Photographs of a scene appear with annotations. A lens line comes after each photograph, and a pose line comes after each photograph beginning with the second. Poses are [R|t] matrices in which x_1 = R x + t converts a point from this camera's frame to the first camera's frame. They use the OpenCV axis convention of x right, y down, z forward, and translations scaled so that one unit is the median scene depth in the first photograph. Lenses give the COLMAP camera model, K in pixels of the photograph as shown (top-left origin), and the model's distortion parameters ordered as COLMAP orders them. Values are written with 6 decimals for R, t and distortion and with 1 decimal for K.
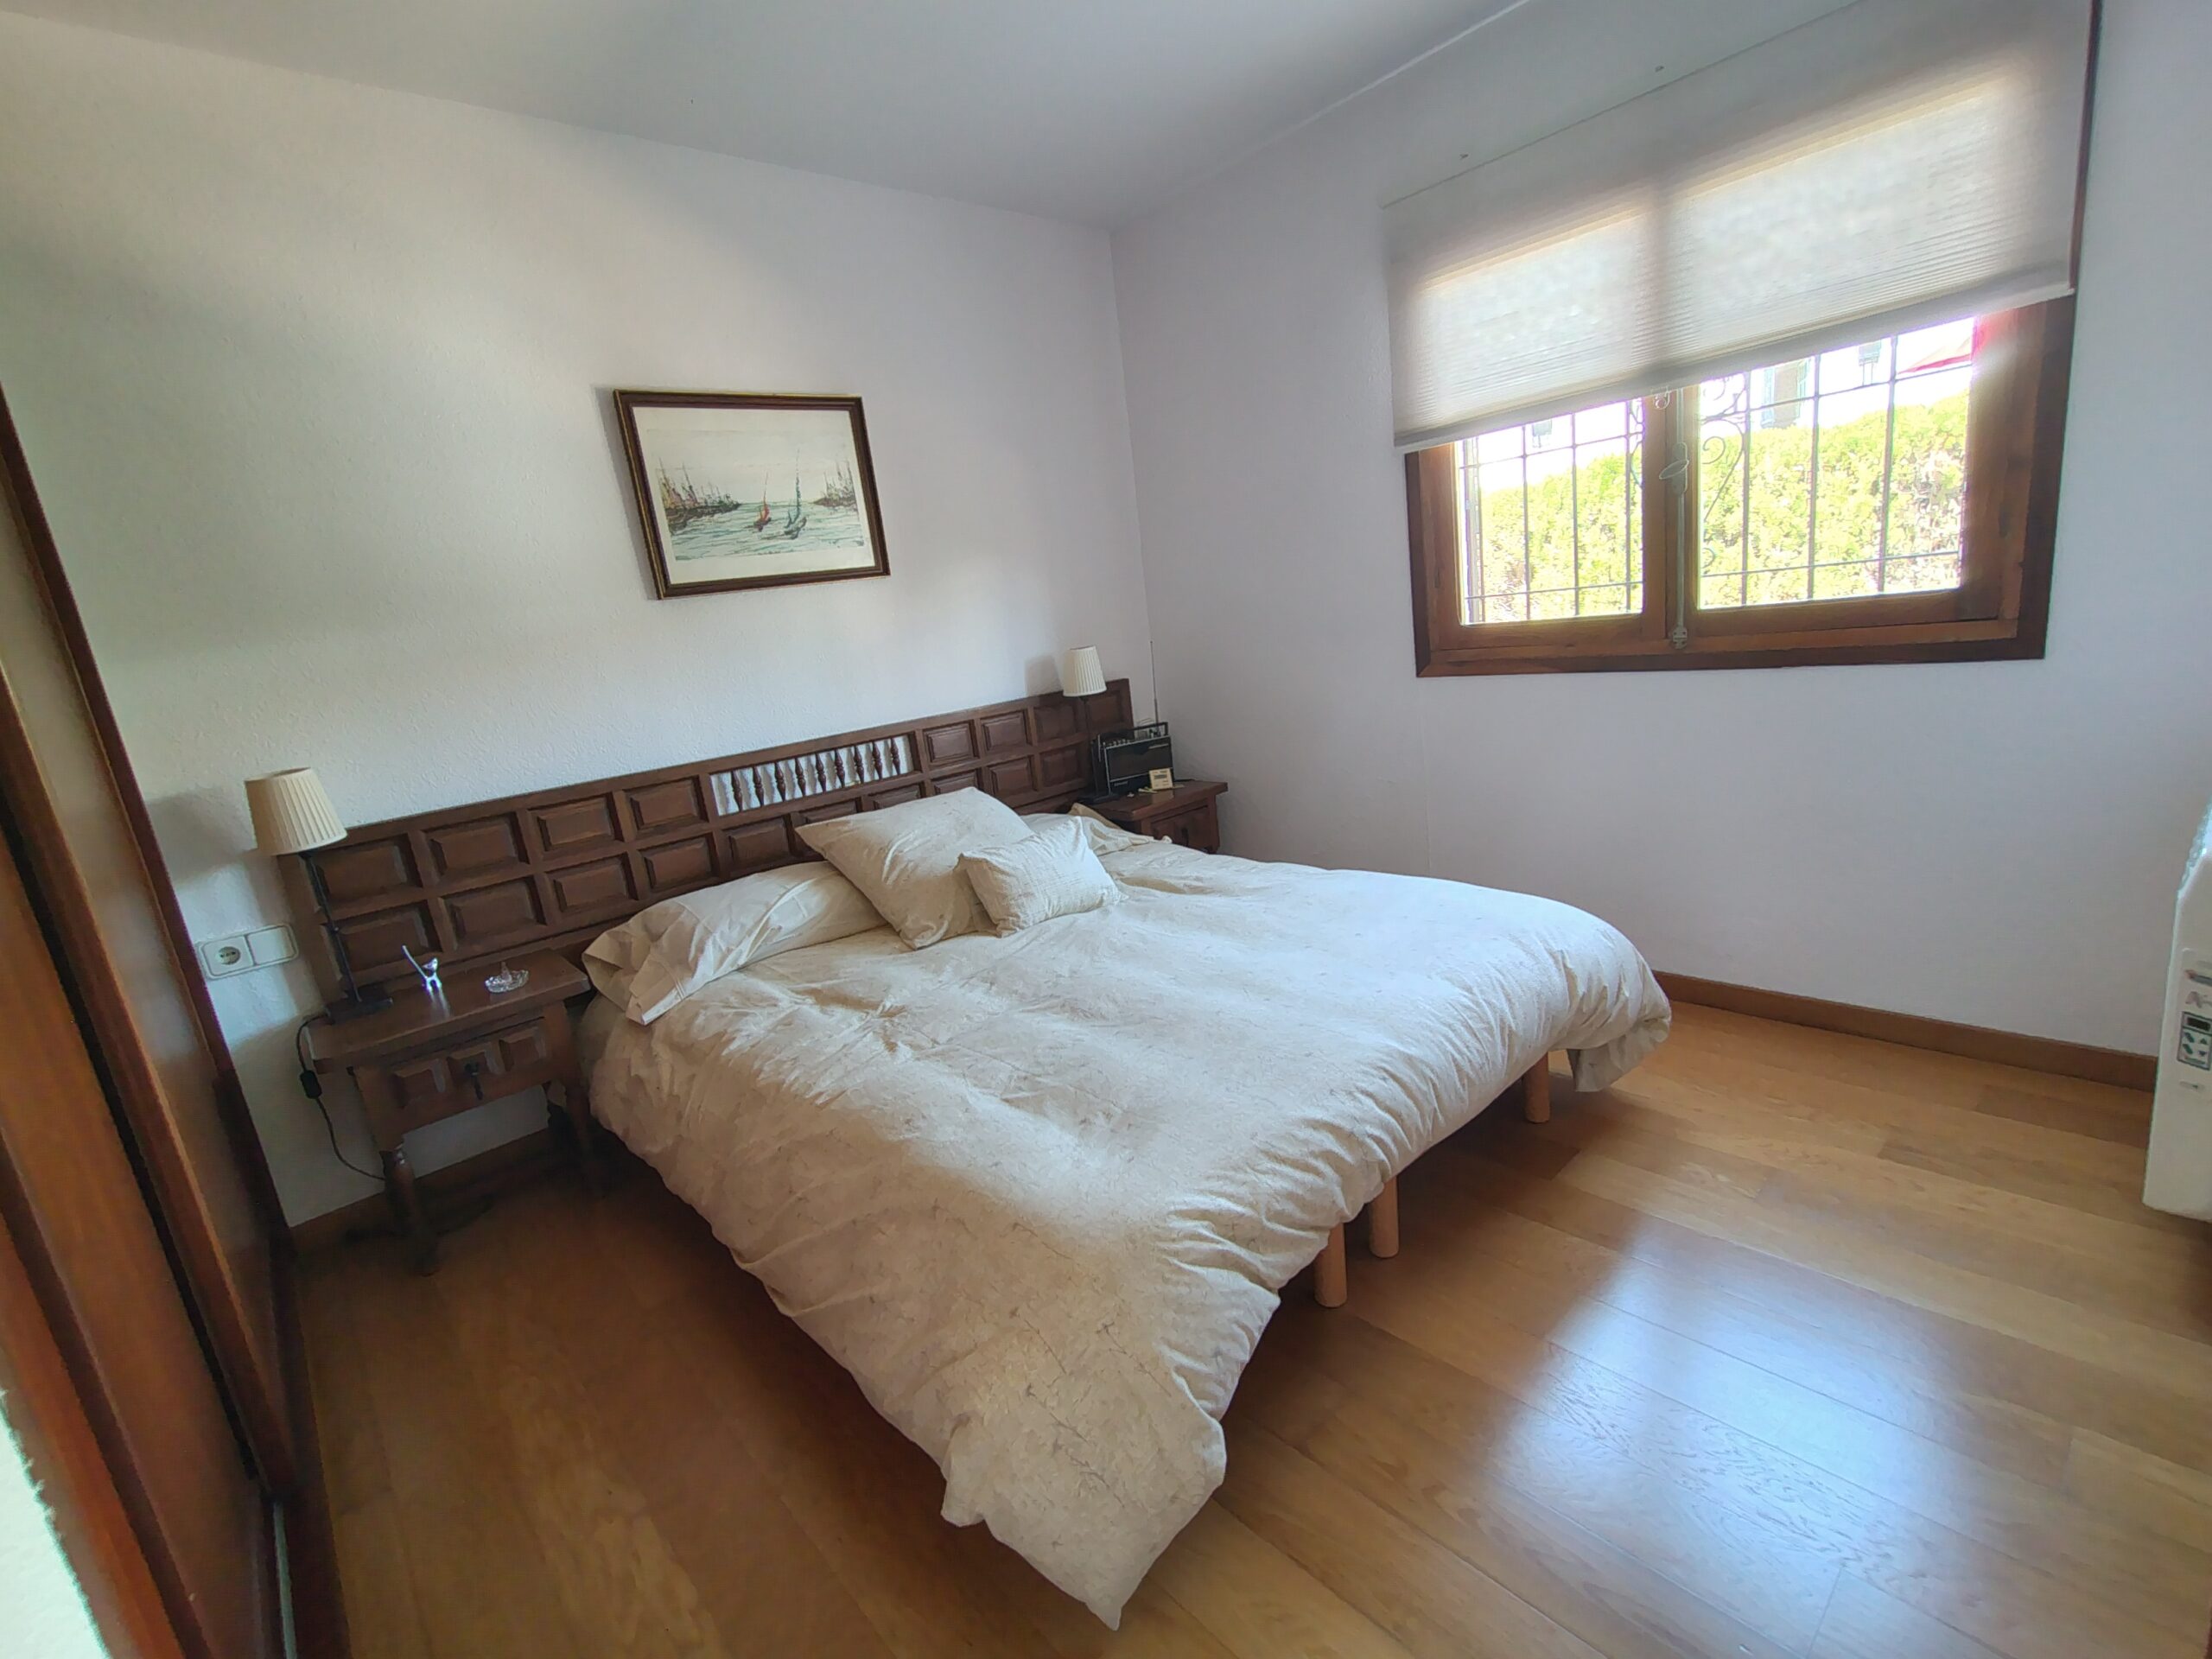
lens RADIAL K [[1001.3, 0, 1105.2], [0, 1001.3, 833.0], [0, 0, 1]] dist [-0.001718, 0.001758]
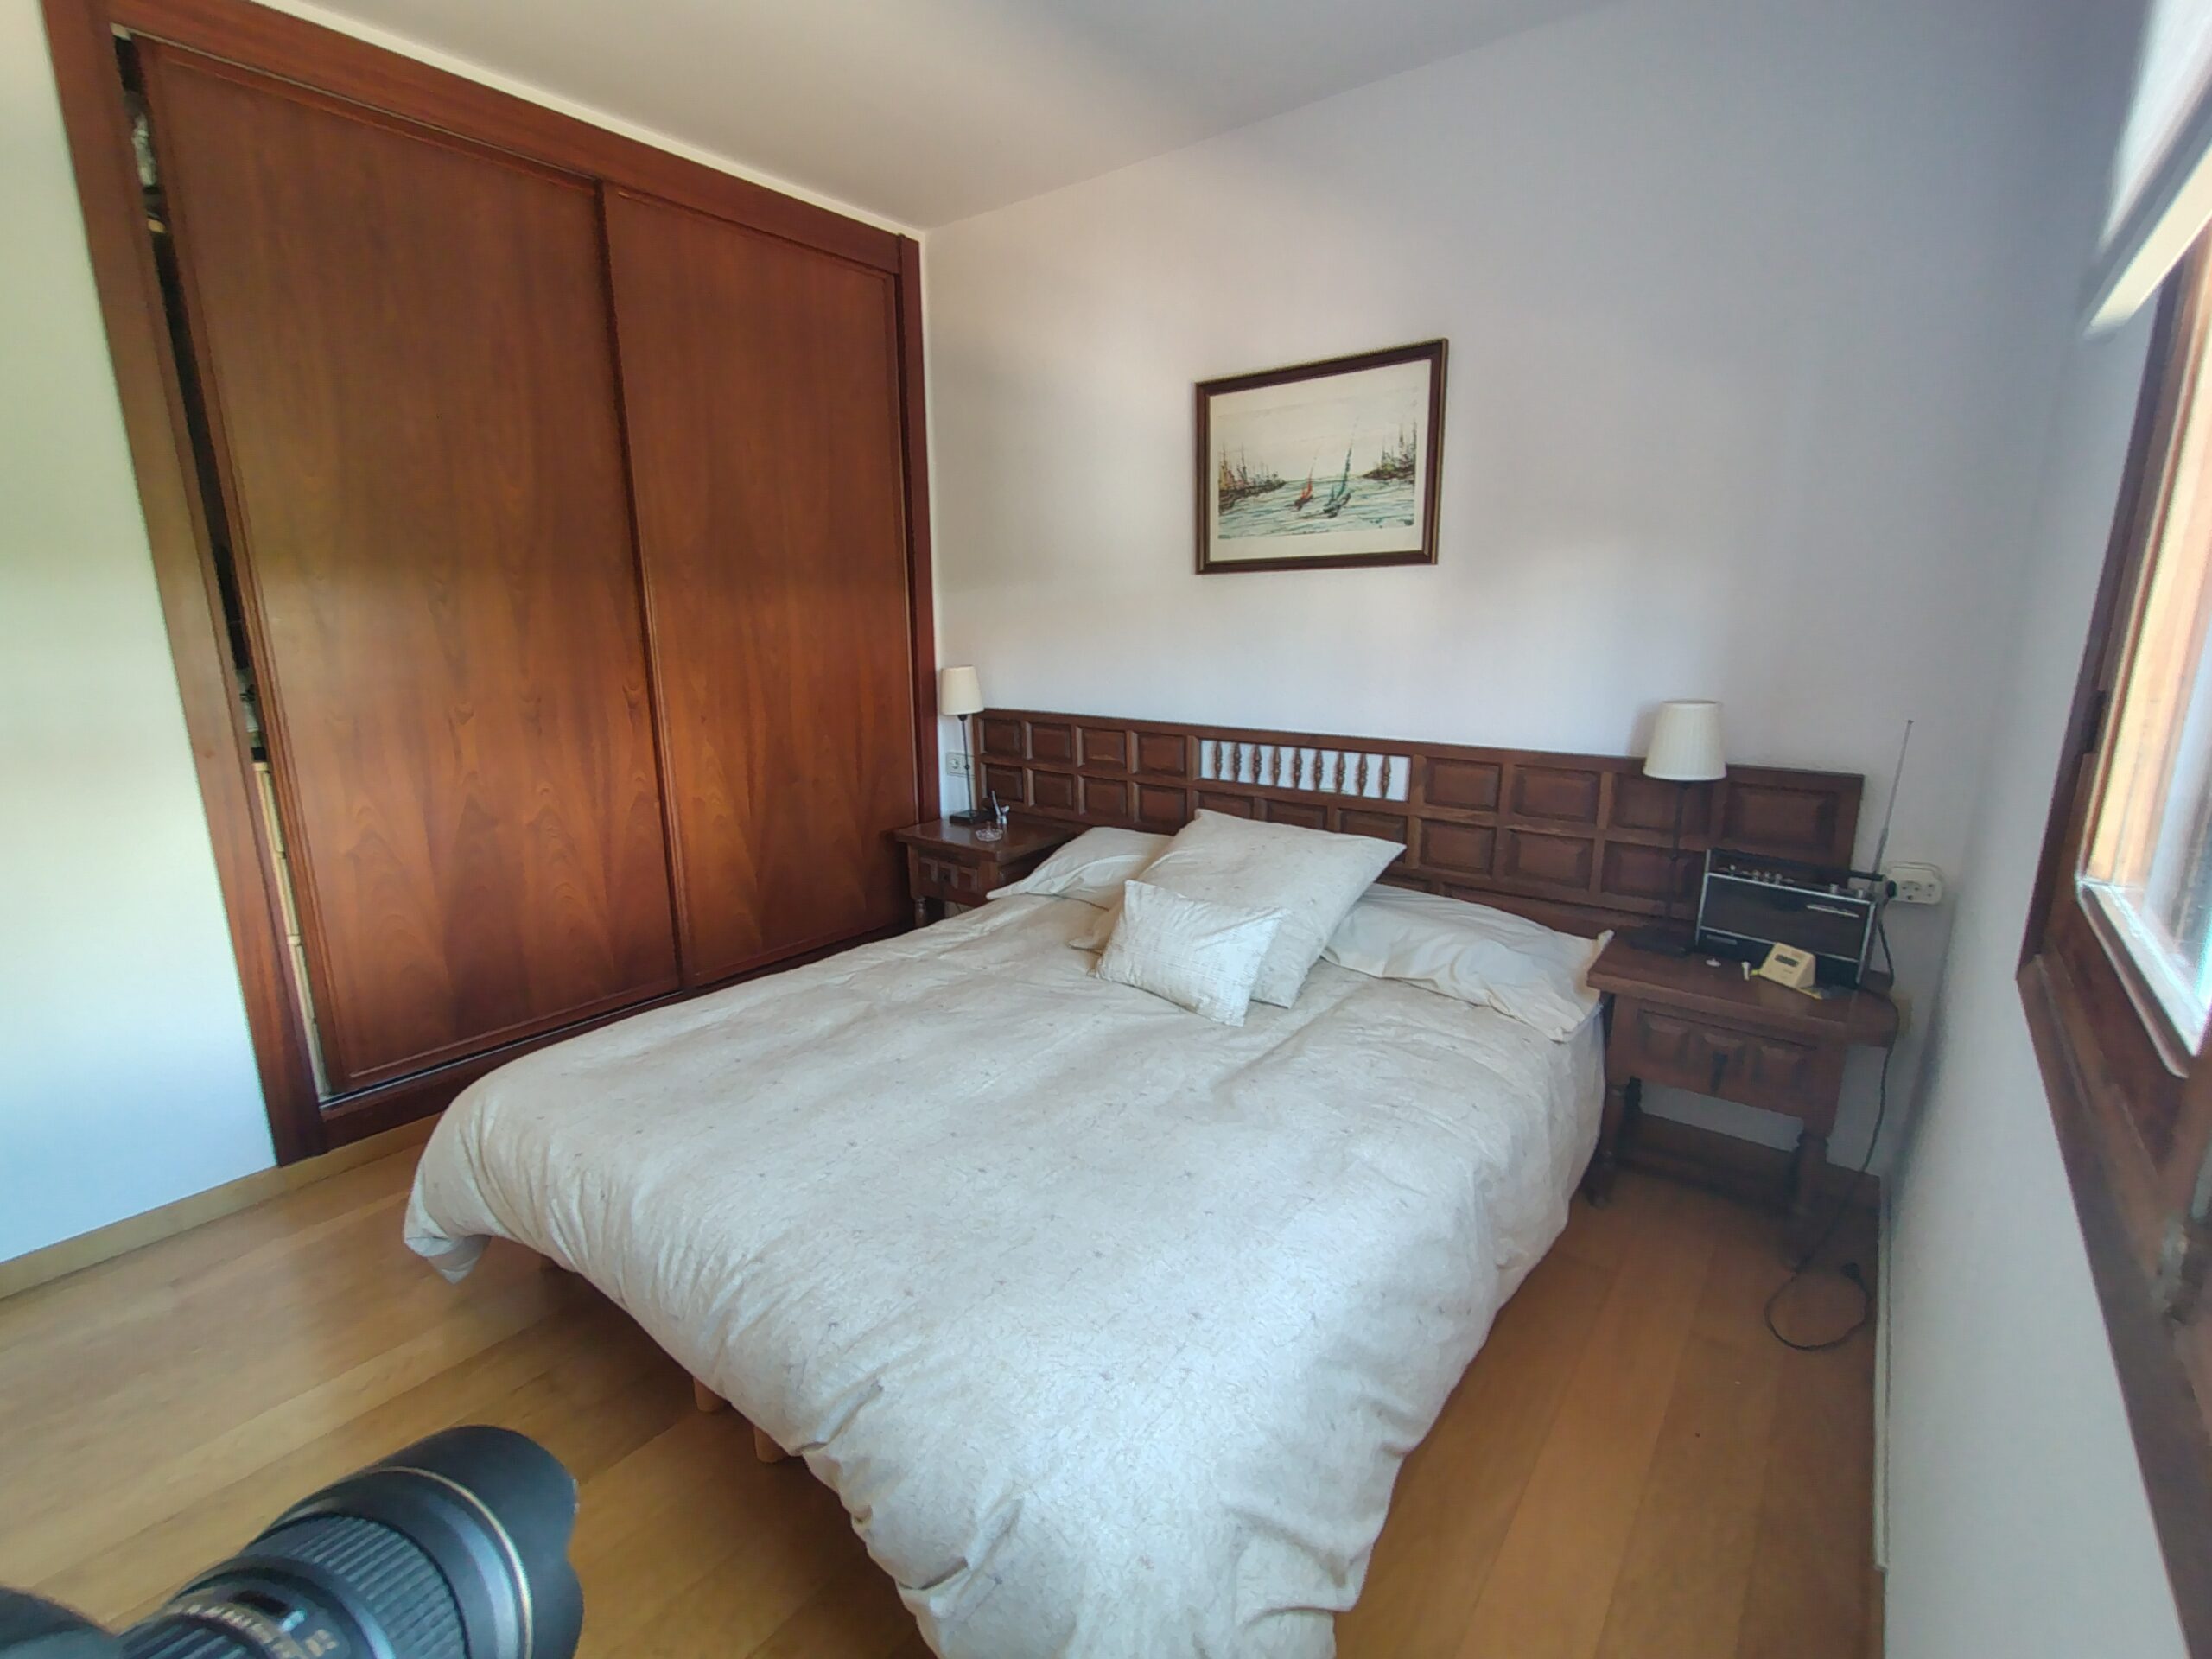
lens RADIAL K [[1001.3, 0, 1099.0], [0, 1001.3, 833.9], [0, 0, 1]] dist [-0.001718, 0.001758]
pose [[0.169403, 0.336530, -0.926310, 0.623271], [-0.230260, 0.927397, 0.294815, -0.255833], [0.958271, 0.163350, 0.234593, 0.651277]]
